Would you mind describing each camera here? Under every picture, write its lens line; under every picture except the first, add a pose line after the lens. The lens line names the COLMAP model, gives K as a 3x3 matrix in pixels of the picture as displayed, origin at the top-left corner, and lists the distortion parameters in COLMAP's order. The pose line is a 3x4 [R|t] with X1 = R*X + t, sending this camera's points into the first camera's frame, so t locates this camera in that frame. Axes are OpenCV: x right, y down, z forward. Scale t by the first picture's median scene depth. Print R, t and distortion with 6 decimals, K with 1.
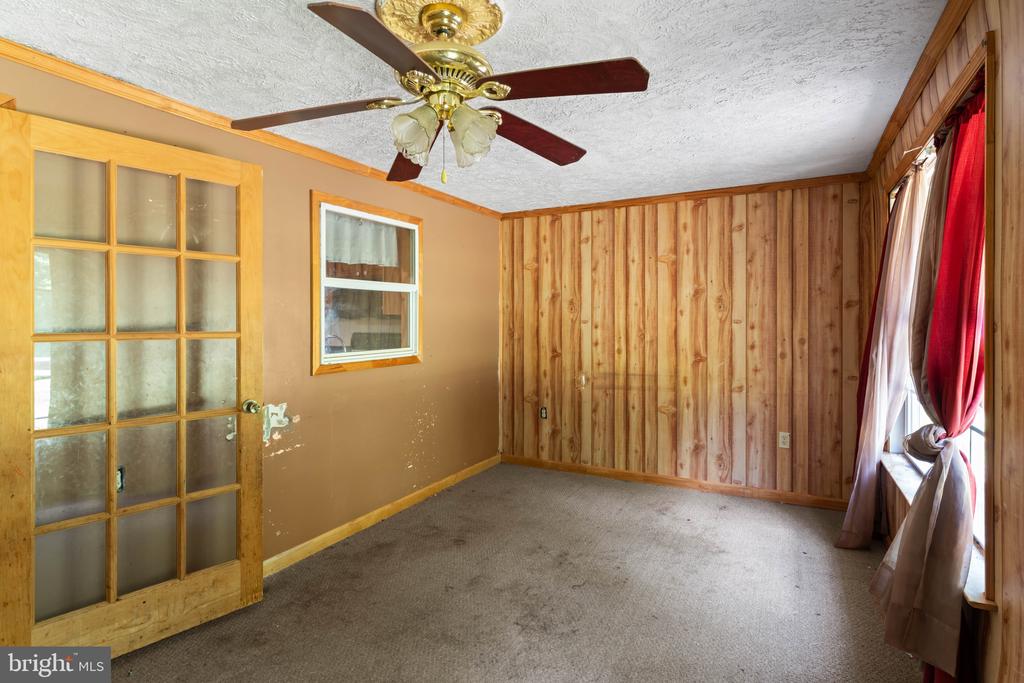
lens RADIAL K [[519.9, 0, 504.5], [0, 519.9, 322.9], [0, 0, 1]] dist [-0.000839, -0.000132]
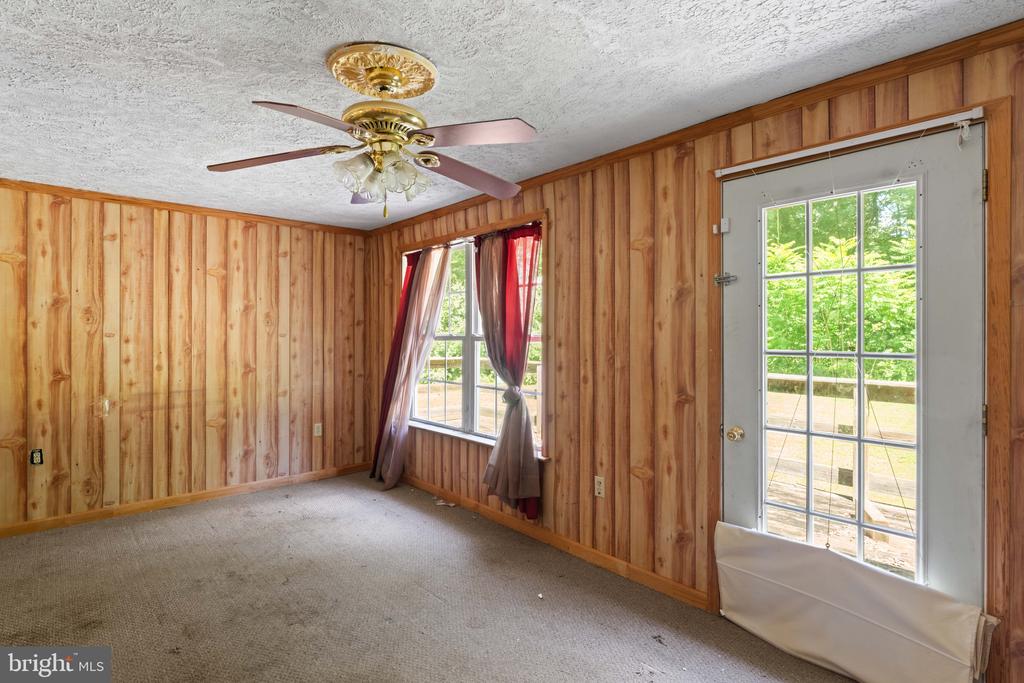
lens RADIAL K [[519.9, 0, 506.0], [0, 519.9, 335.1], [0, 0, 1]] dist [-0.000839, -0.000132]
pose [[0.350035, 0.000588, 0.936737, -0.451742], [-0.000864, 1.000000, -0.000304, -0.002791], [-0.936736, -0.000703, 0.350035, 0.126423]]
